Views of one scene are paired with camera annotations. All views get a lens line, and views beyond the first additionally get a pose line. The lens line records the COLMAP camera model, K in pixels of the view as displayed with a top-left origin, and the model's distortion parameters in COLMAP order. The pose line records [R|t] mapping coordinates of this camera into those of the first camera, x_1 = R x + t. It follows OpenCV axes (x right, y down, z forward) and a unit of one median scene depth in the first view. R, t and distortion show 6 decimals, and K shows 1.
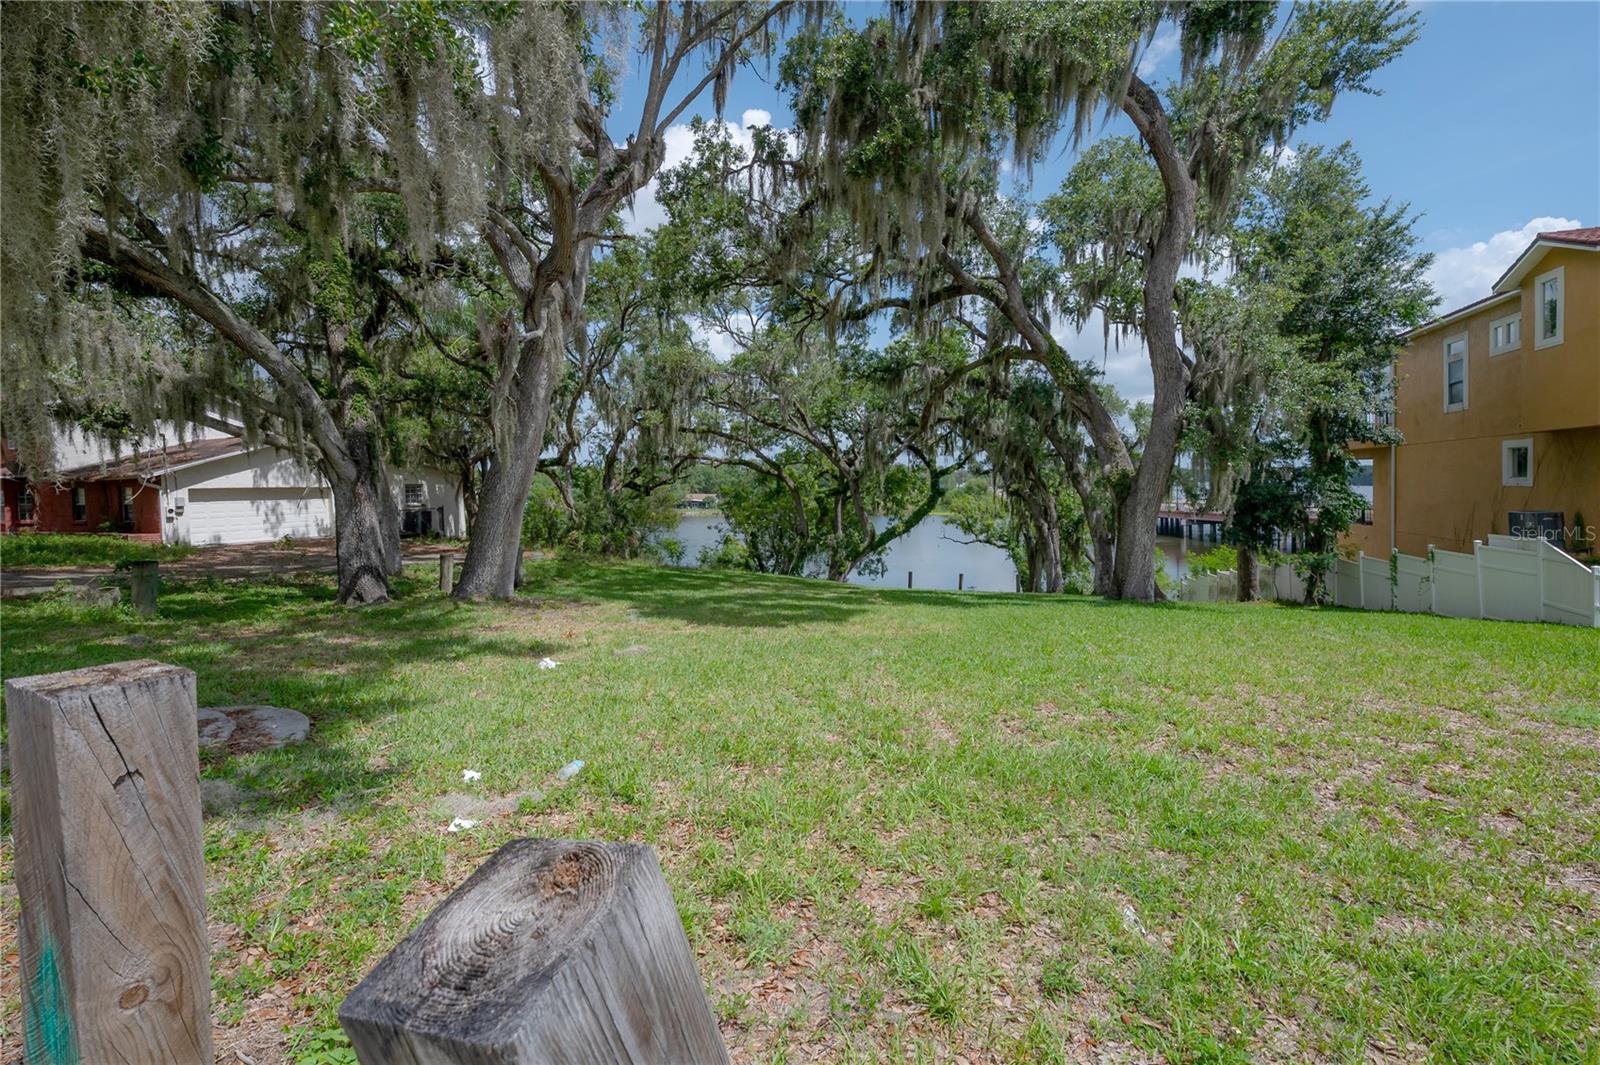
lens RADIAL K [[648.6, 0, 780.4], [0, 648.6, 489.1], [0, 0, 1]] dist [0.000966, 0.000211]
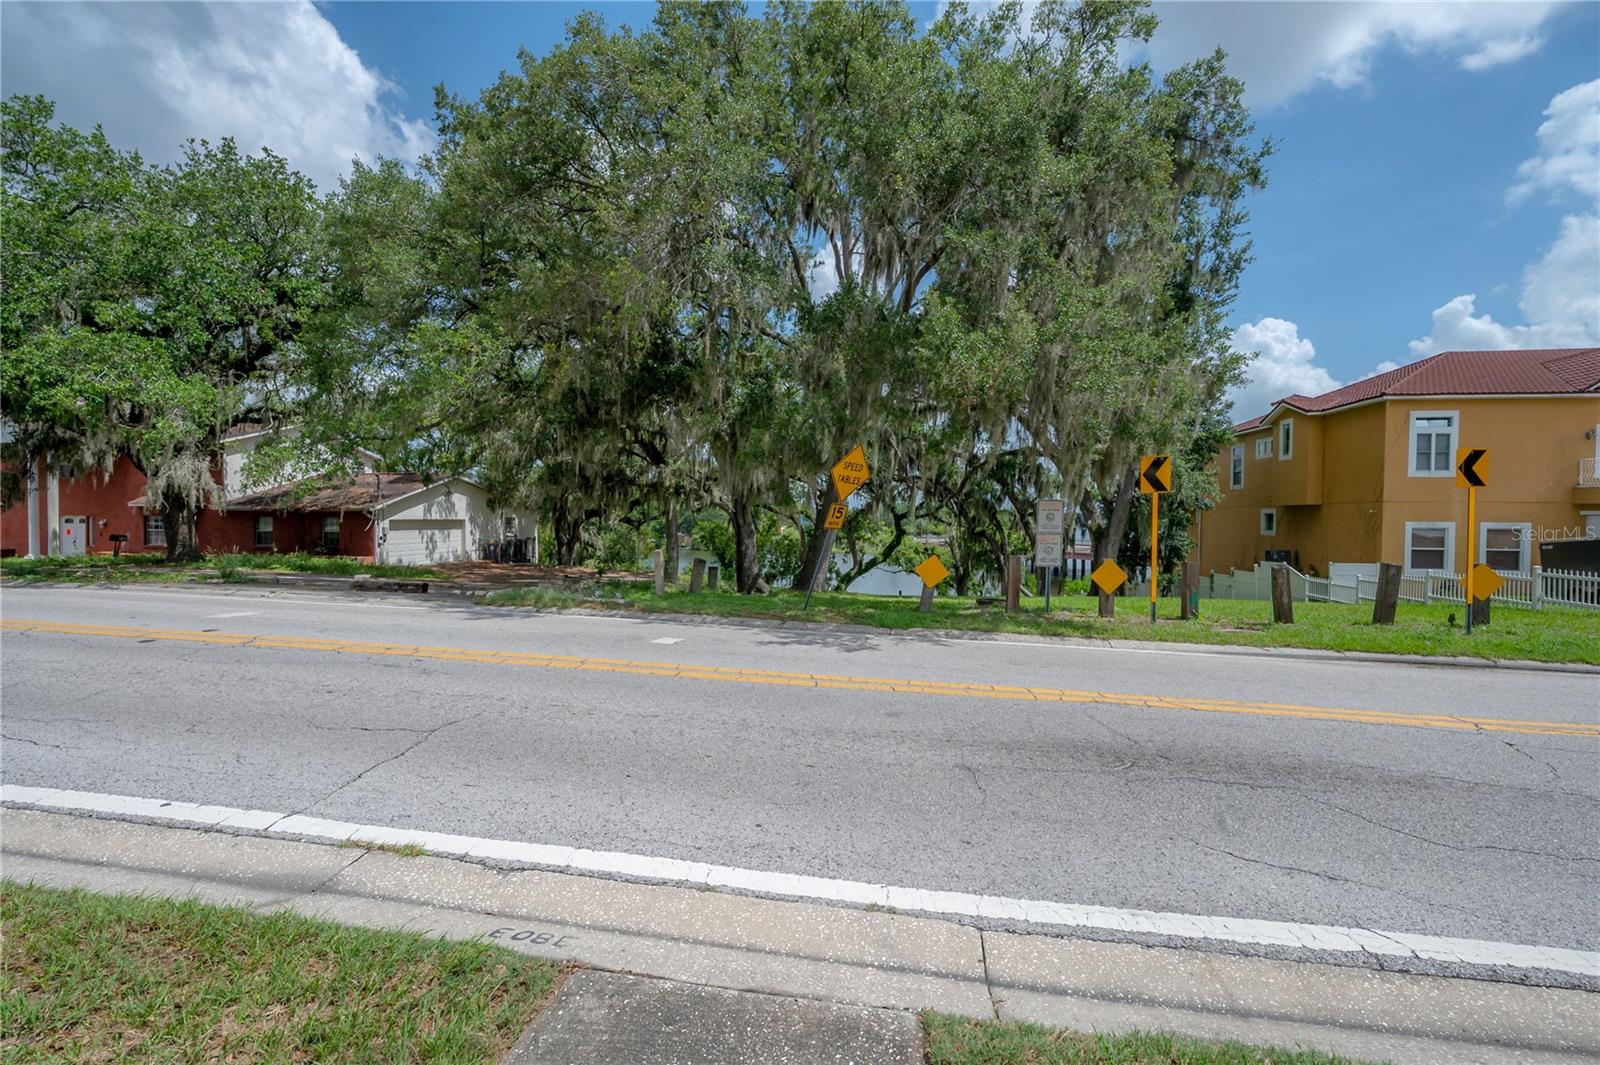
lens RADIAL K [[636.1, 0, 798.6], [0, 636.1, 525.5], [0, 0, 1]] dist [0.000044, -0.000067]
pose [[0.970832, 0.019514, 0.238966, -0.464197], [-0.020087, 0.999798, -0.000041, -0.004957], [-0.238918, -0.004761, 0.971028, -0.334468]]
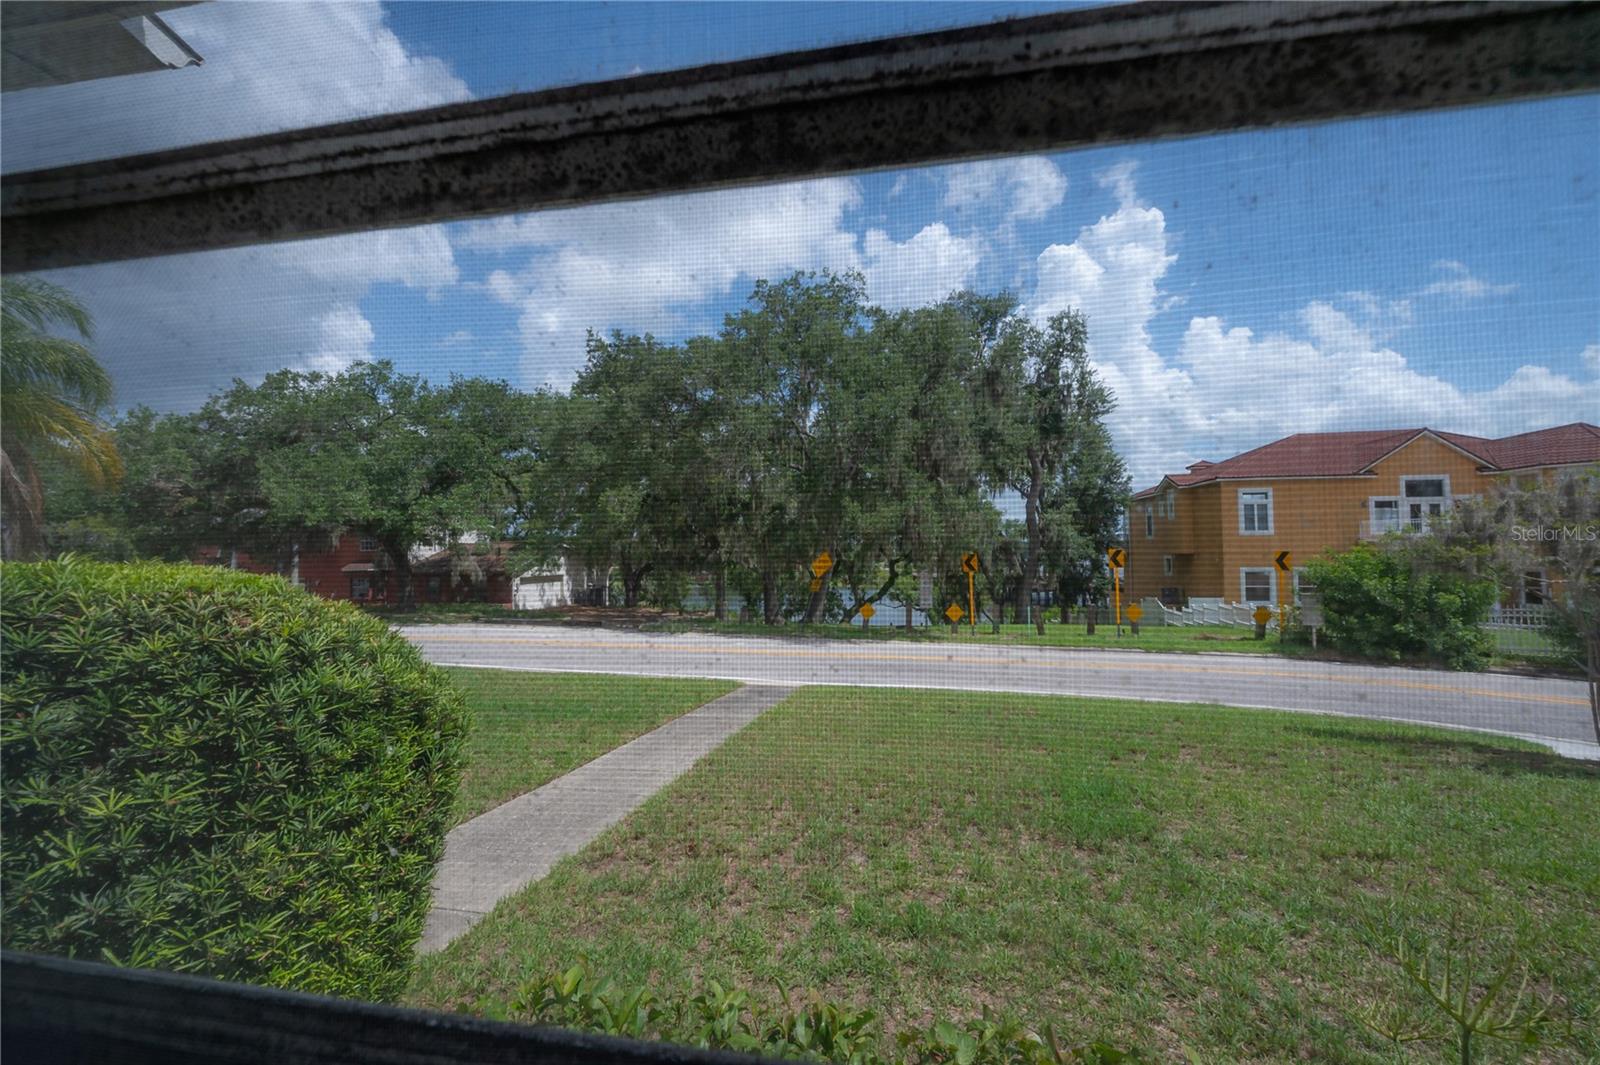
lens RADIAL K [[636.1, 0, 798.6], [0, 636.1, 525.5], [0, 0, 1]] dist [0.000044, -0.000067]
pose [[0.977076, 0.014877, 0.212371, -0.559784], [-0.003512, 0.998546, -0.053795, -0.050027], [-0.212863, 0.051816, 0.975707, -0.832605]]
